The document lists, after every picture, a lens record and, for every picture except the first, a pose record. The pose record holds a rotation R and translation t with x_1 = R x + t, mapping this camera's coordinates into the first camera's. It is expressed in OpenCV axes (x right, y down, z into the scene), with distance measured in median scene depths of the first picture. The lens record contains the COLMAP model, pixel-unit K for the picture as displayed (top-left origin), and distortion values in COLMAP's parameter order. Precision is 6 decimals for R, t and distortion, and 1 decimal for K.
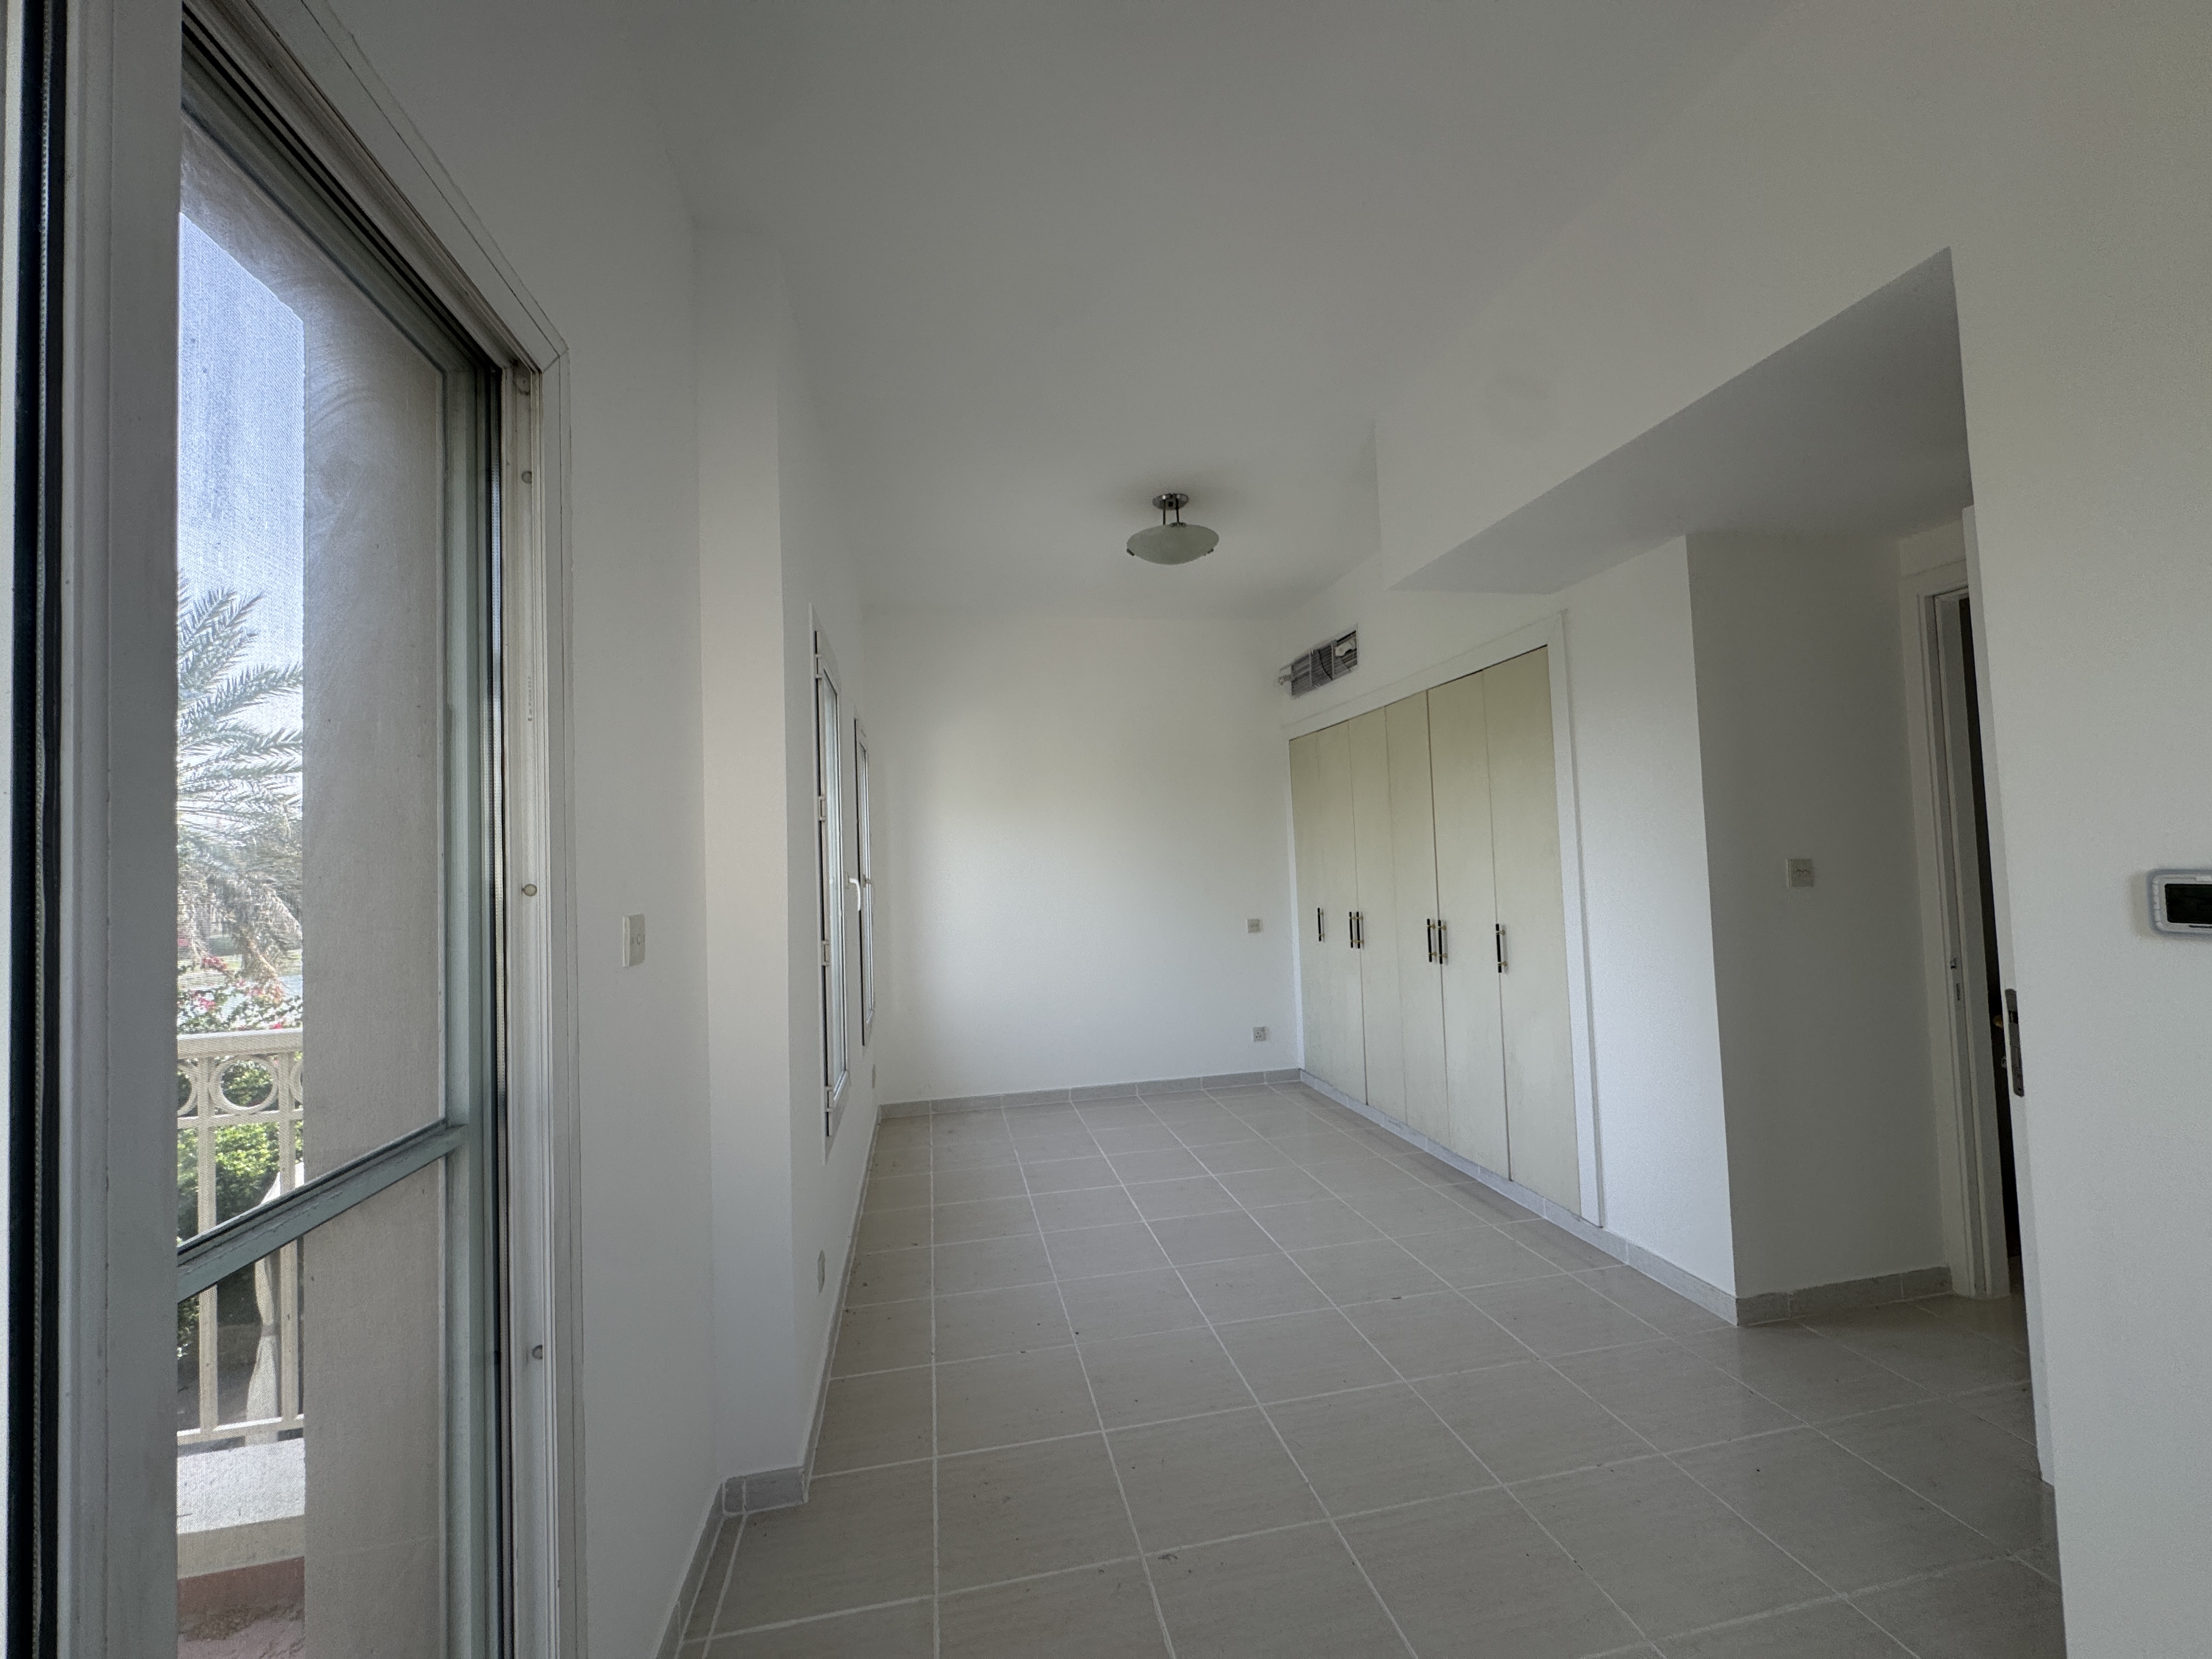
lens RADIAL K [[887.2, 0, 1106.0], [0, 887.2, 829.5], [0, 0, 1]] dist [0.000998, 0.000319]
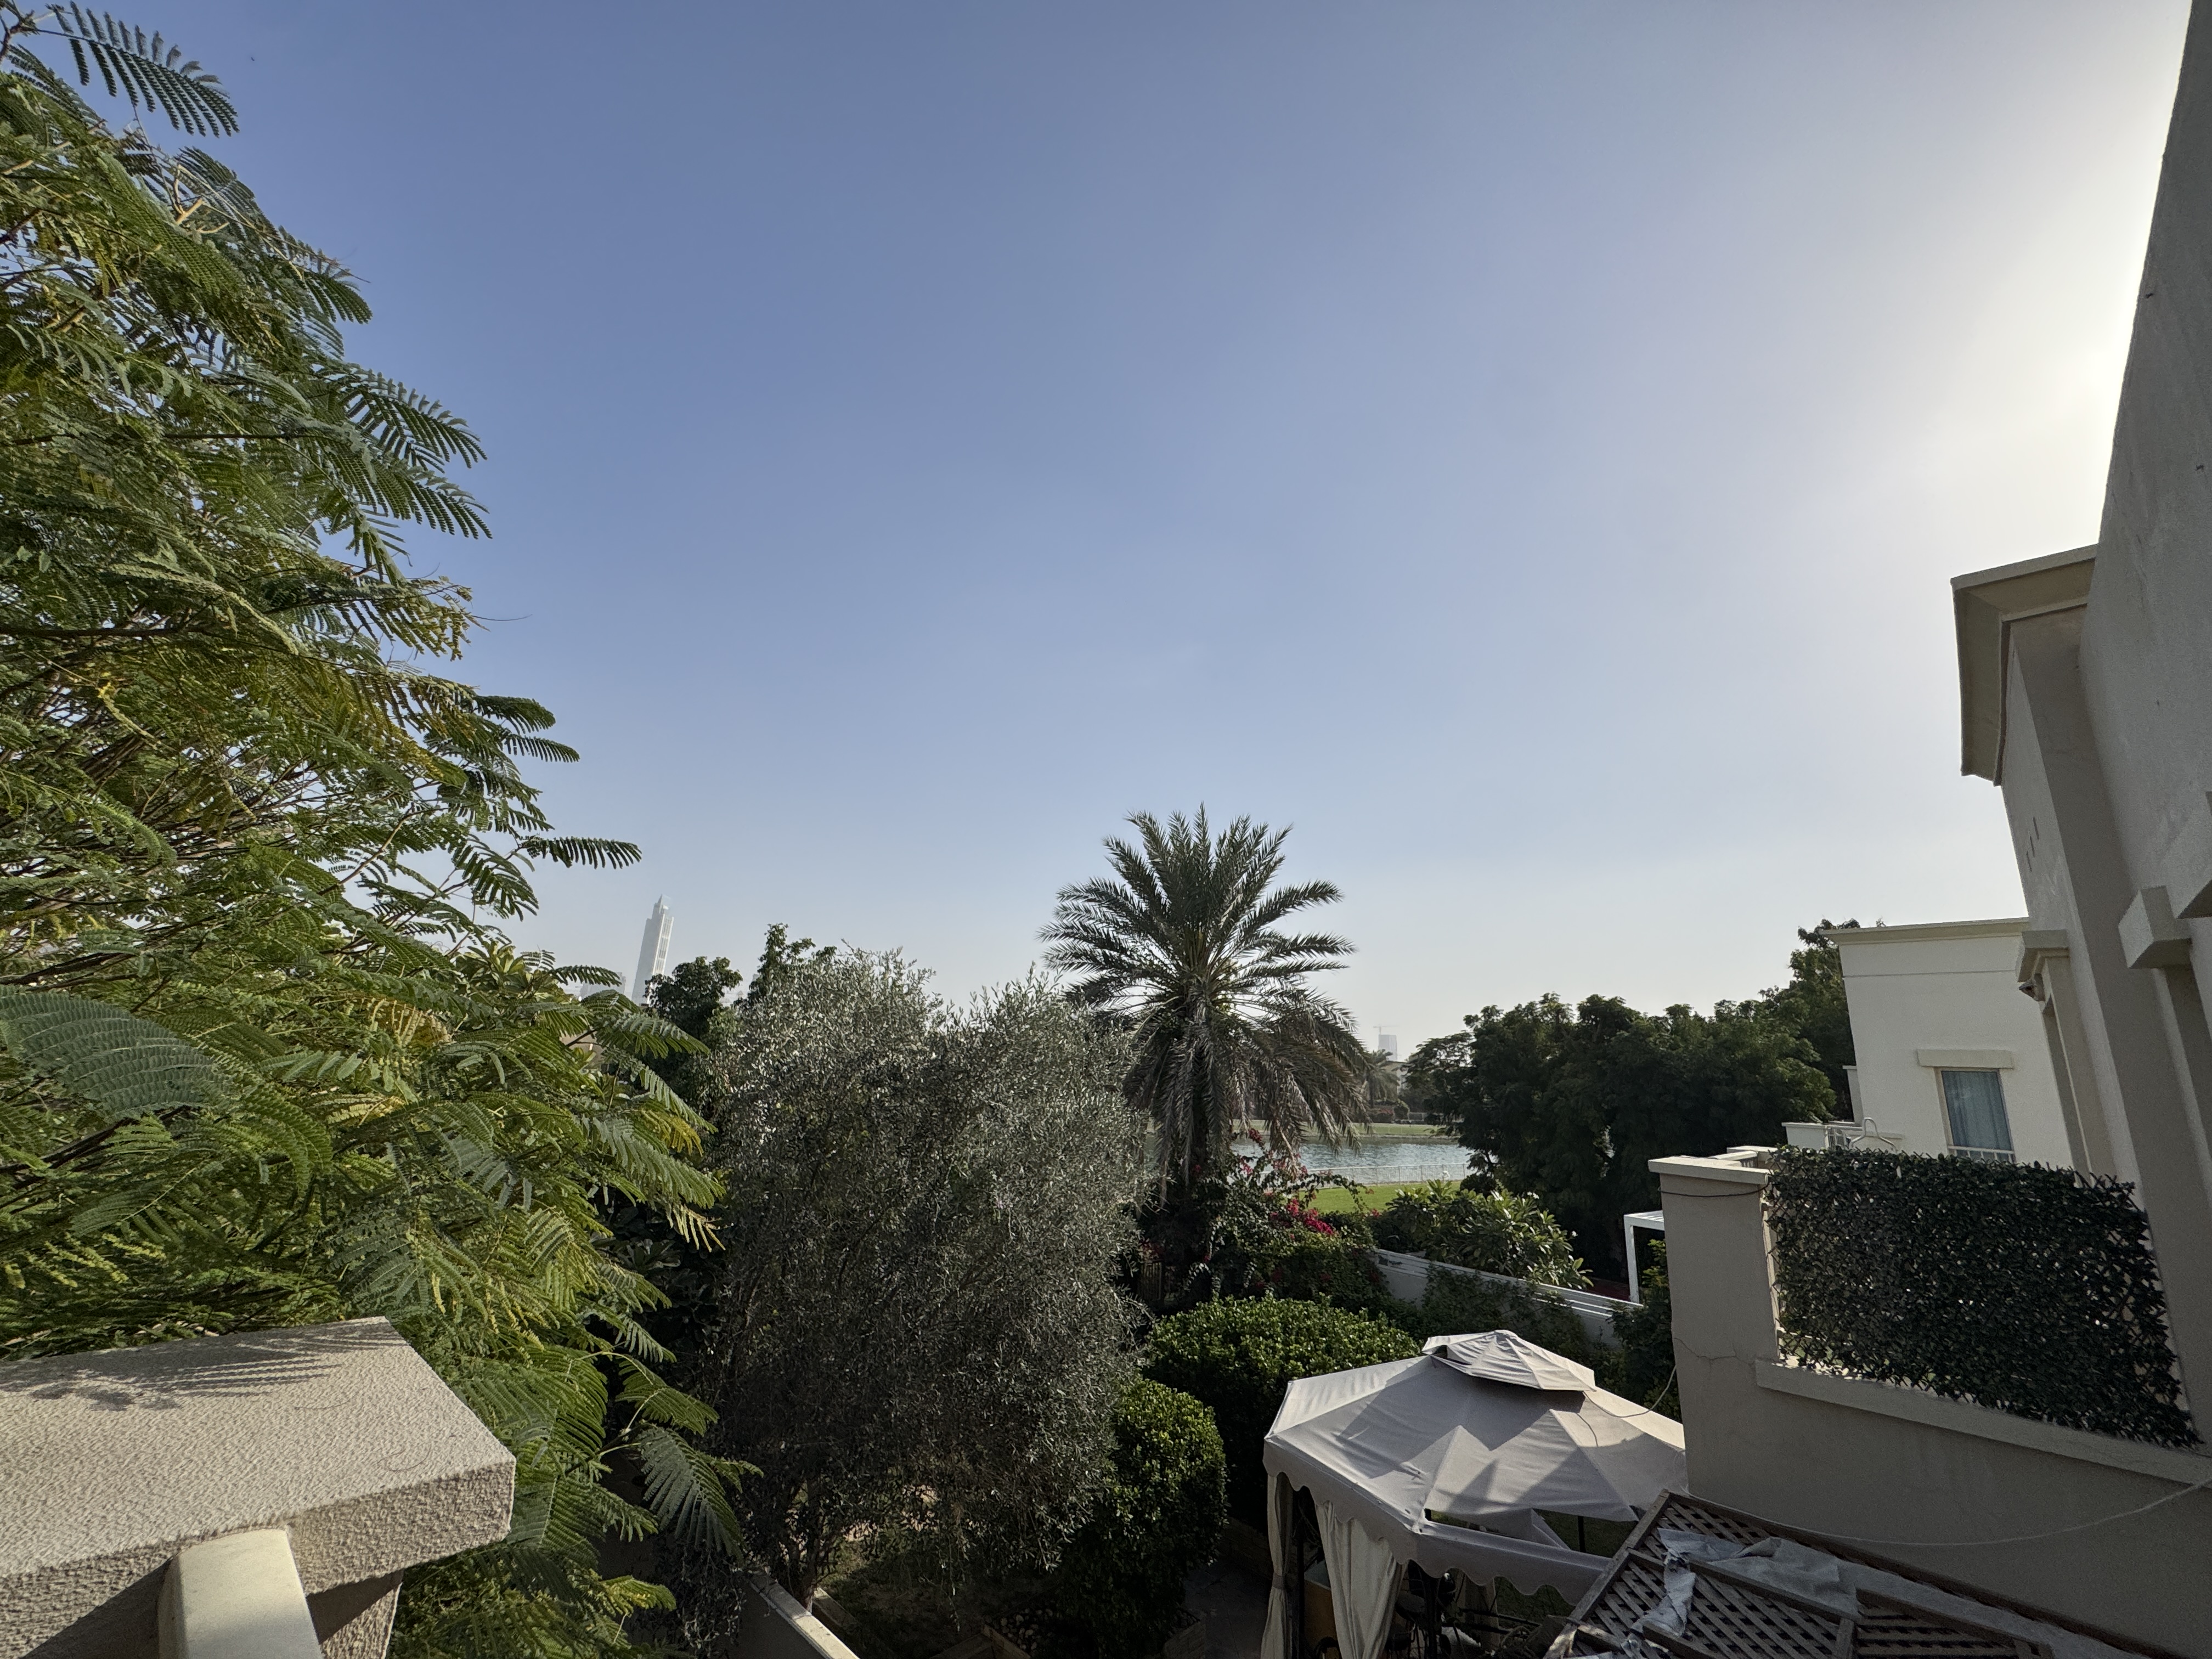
lens RADIAL K [[887.2, 0, 1106.0], [0, 887.2, 829.5], [0, 0, 1]] dist [0.000998, 0.000319]
pose [[0.571607, -0.134375, -0.809450, -0.099359], [-0.048405, 0.979259, -0.196747, -0.004150], [0.819099, 0.151643, 0.553246, 0.116230]]
